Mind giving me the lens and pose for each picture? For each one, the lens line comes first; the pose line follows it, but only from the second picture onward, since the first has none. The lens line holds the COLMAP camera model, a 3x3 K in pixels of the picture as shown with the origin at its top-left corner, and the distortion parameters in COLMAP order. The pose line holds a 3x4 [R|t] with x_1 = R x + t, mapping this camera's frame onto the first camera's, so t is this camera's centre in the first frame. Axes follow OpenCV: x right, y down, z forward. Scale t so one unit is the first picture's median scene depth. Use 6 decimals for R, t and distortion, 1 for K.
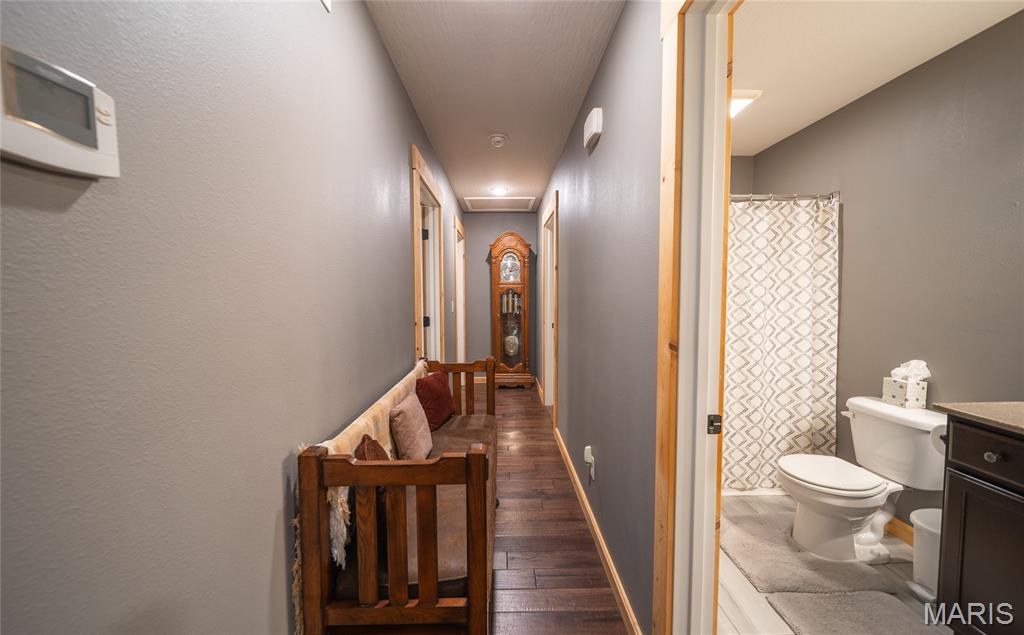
lens RADIAL K [[366.4, 0, 518.3], [0, 366.4, 298.1], [0, 0, 1]] dist [-0.000946, -0.000072]
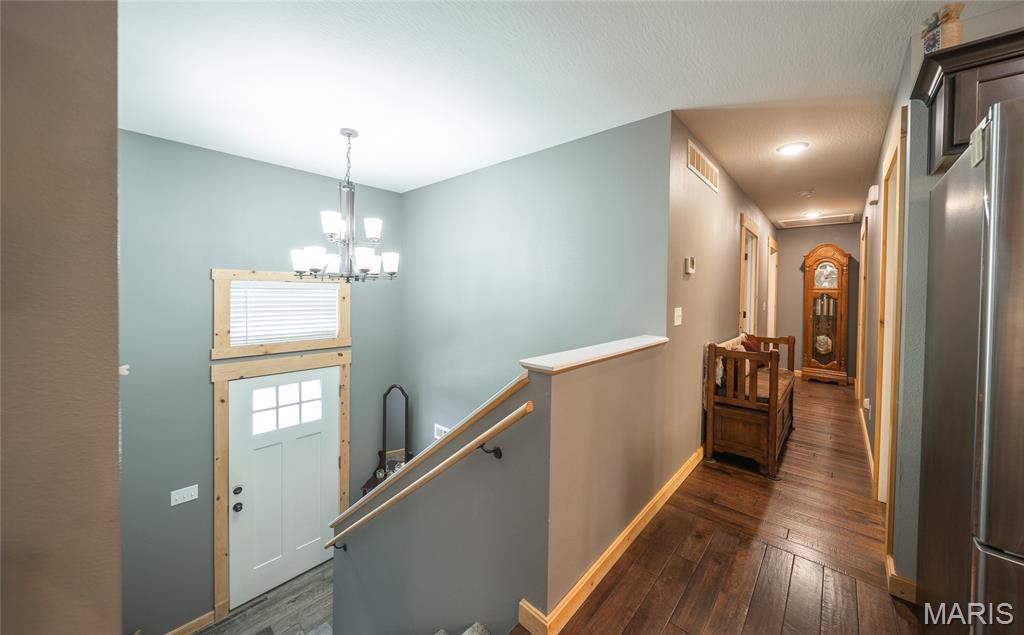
lens RADIAL K [[366.4, 0, 518.3], [0, 366.4, 298.1], [0, 0, 1]] dist [-0.000946, -0.000072]
pose [[0.720990, 0.030459, -0.692276, 0.086132], [-0.032245, 0.999426, 0.010391, 0.007584], [0.692195, 0.014831, 0.721558, -0.516969]]
